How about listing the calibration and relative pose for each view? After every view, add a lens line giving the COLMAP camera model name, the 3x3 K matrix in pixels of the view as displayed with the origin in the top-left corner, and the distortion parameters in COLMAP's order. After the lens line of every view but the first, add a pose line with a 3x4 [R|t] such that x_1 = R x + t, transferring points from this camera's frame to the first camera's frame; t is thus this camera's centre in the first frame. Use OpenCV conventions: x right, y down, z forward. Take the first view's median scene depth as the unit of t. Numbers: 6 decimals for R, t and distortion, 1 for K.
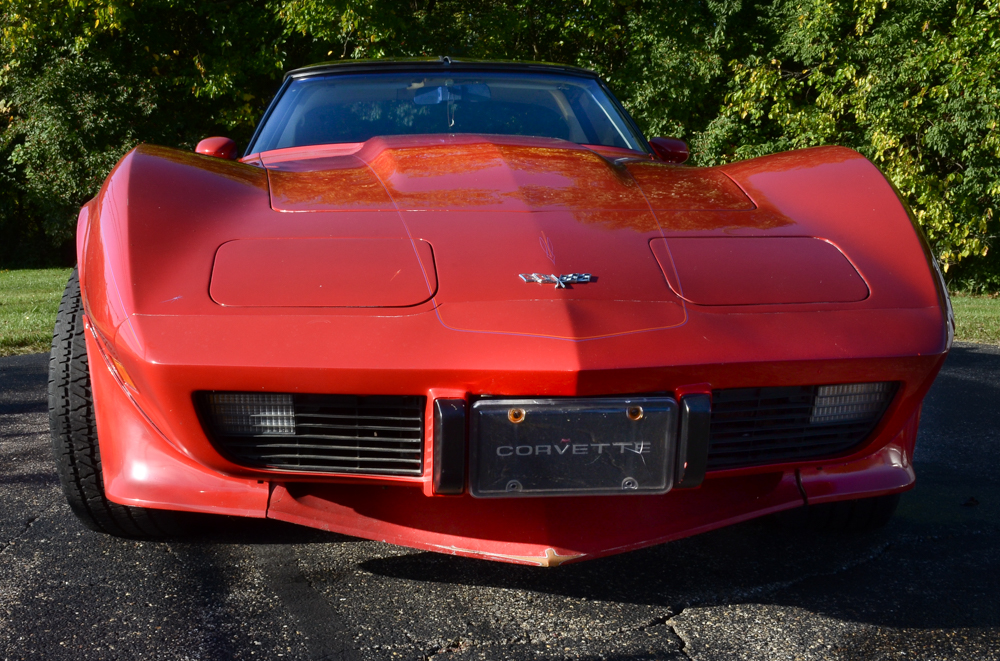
lens RADIAL K [[1184.0, 0, 500.0], [0, 1184.0, 330.5], [0, 0, 1]] dist [0.046010, 0.014687]
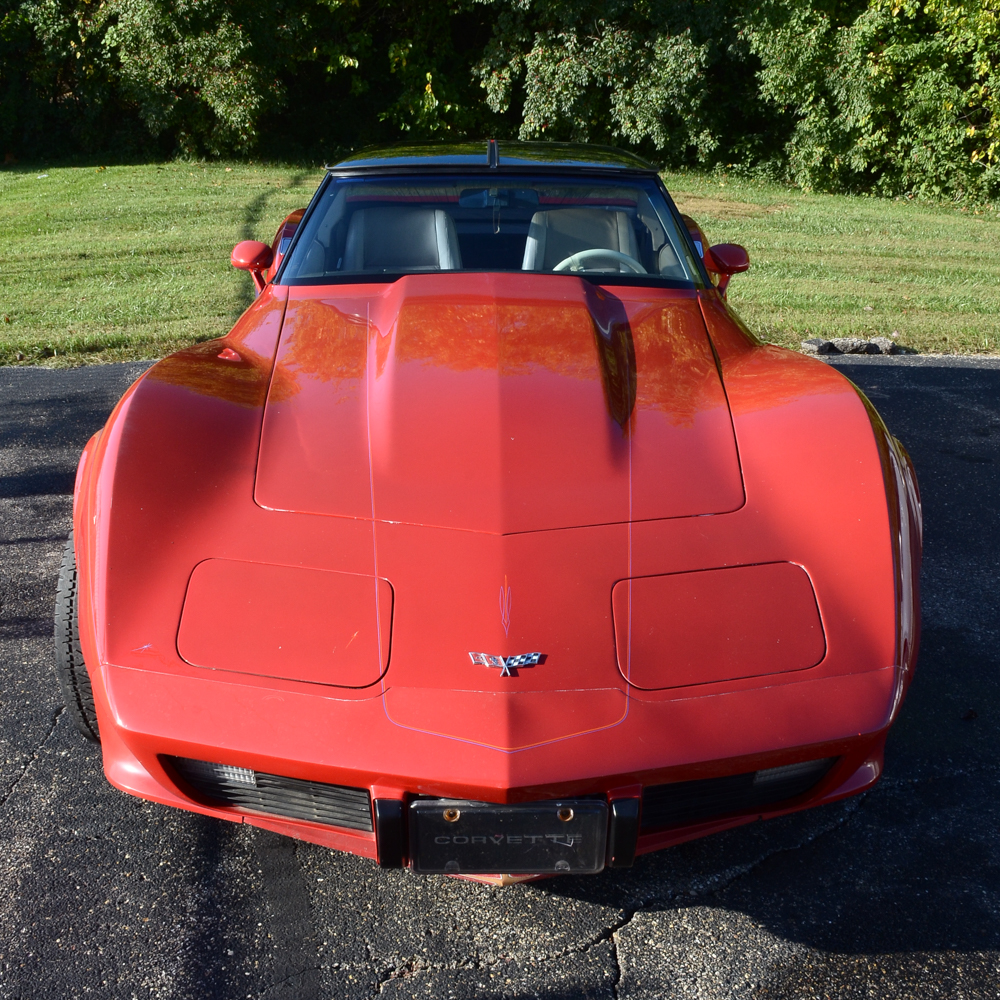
lens RADIAL K [[1238.8, 0, 544.0], [0, 1238.8, 500.0], [0, 0, 1]] dist [-0.029271, -0.004983]
pose [[0.998135, 0.038864, -0.047076, 0.122439], [-0.028986, 0.980414, 0.194802, -0.375680], [0.053725, -0.193075, 0.979712, -0.016909]]
